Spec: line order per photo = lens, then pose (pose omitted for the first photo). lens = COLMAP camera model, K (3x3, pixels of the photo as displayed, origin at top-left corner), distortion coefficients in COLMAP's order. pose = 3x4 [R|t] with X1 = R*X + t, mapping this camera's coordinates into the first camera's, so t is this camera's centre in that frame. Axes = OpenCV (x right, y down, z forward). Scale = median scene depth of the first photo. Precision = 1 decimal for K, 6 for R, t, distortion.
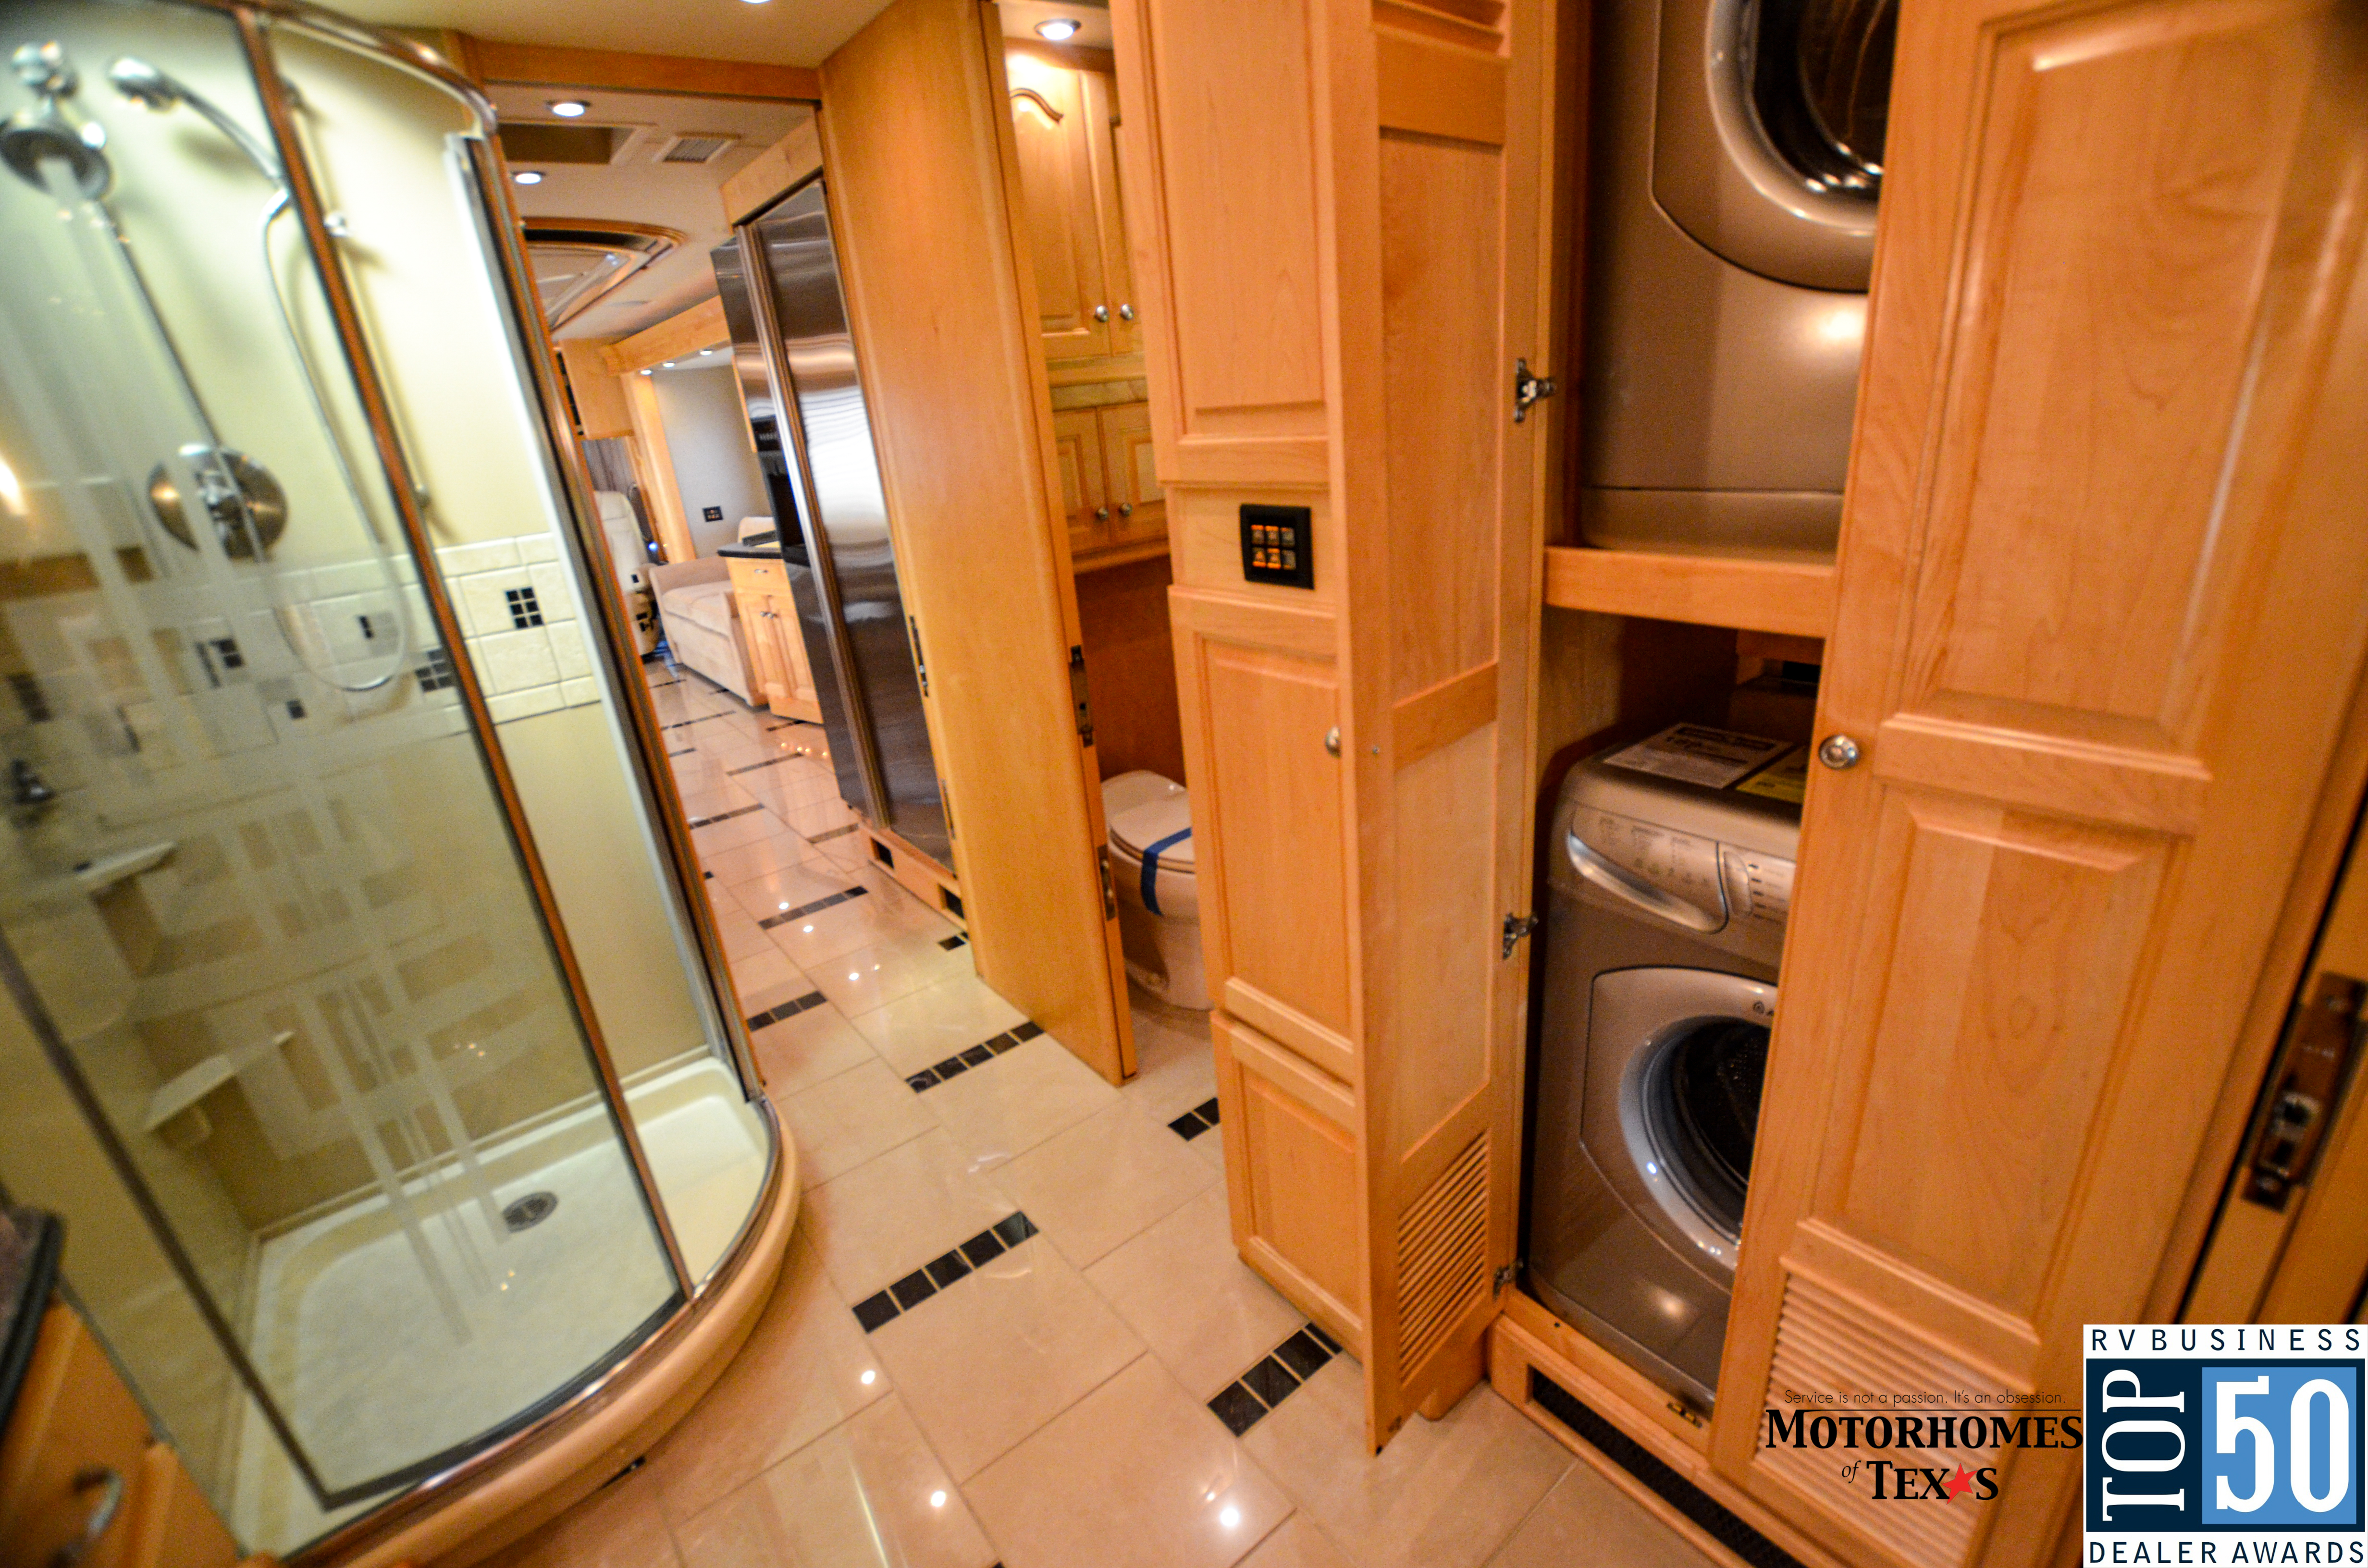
lens RADIAL K [[1052.9, 0, 1185.0], [0, 1052.9, 796.3], [0, 0, 1]] dist [-0.042670, 0.007456]
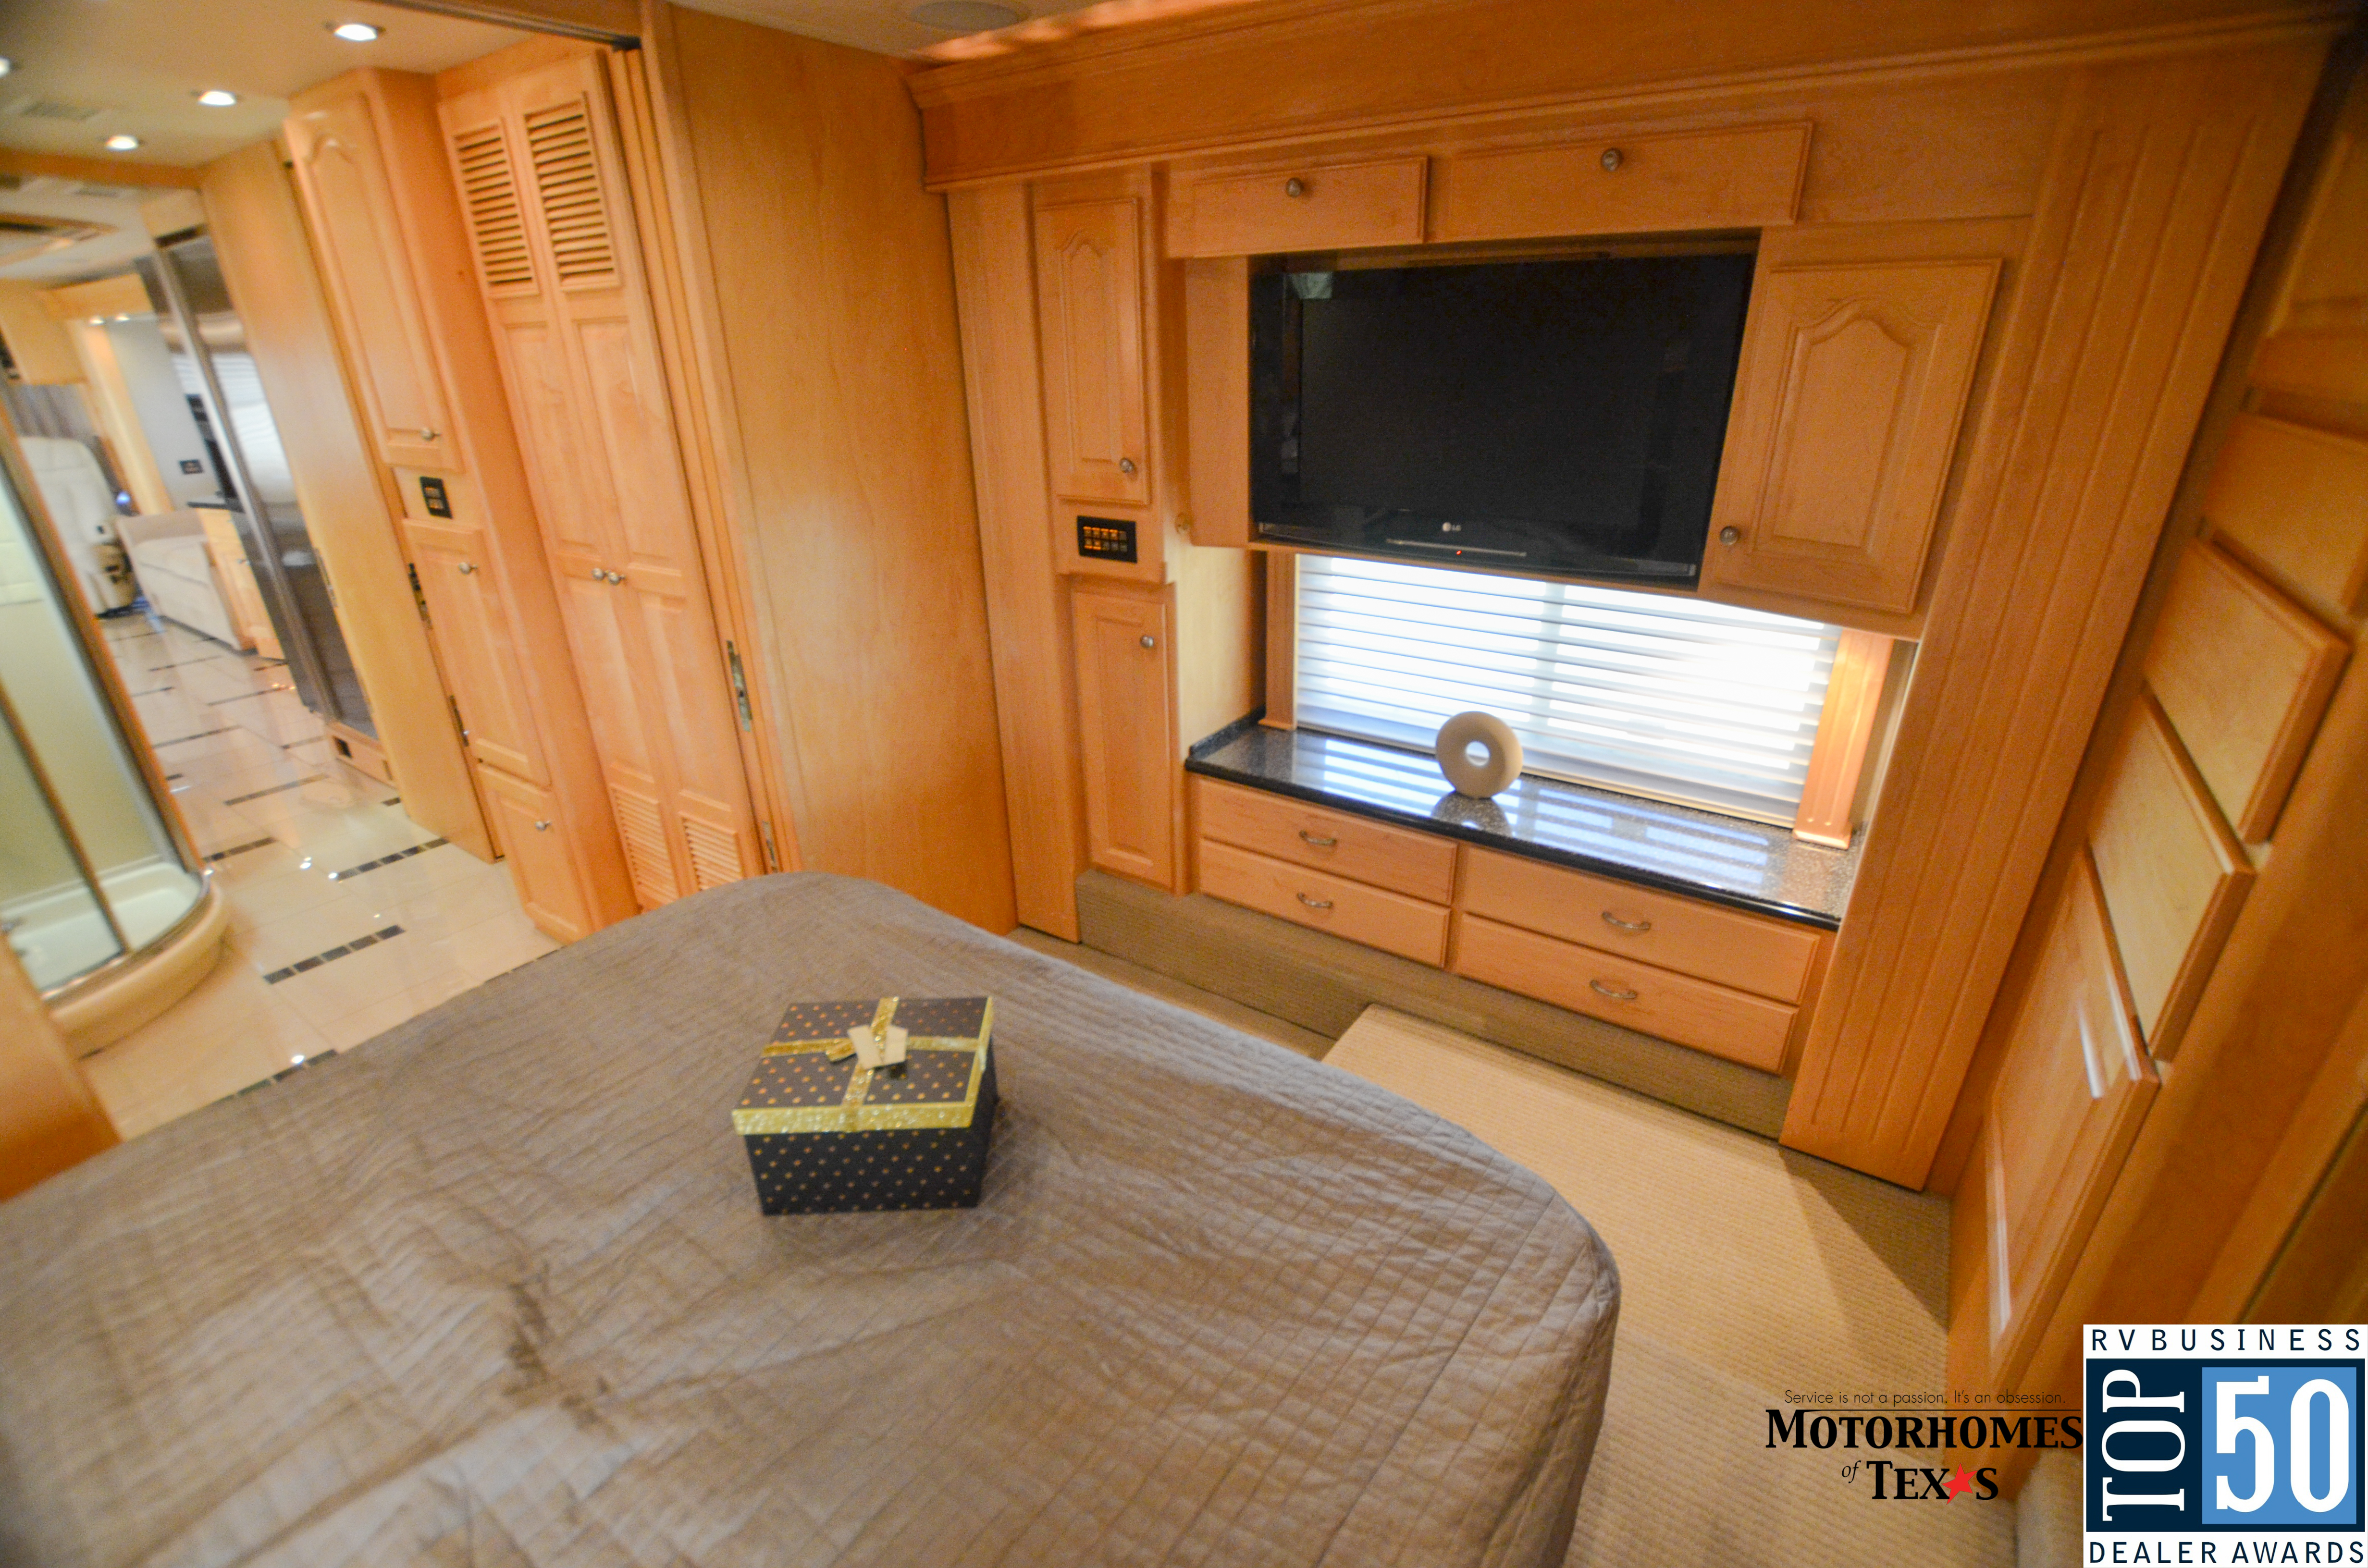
lens RADIAL K [[1052.9, 0, 1185.0], [0, 1052.9, 796.3], [0, 0, 1]] dist [-0.042670, 0.007456]
pose [[0.950175, -0.054015, 0.307003, 0.183677], [0.045950, 0.998384, 0.033440, 0.075816], [-0.308313, -0.017667, 0.951121, -0.303032]]
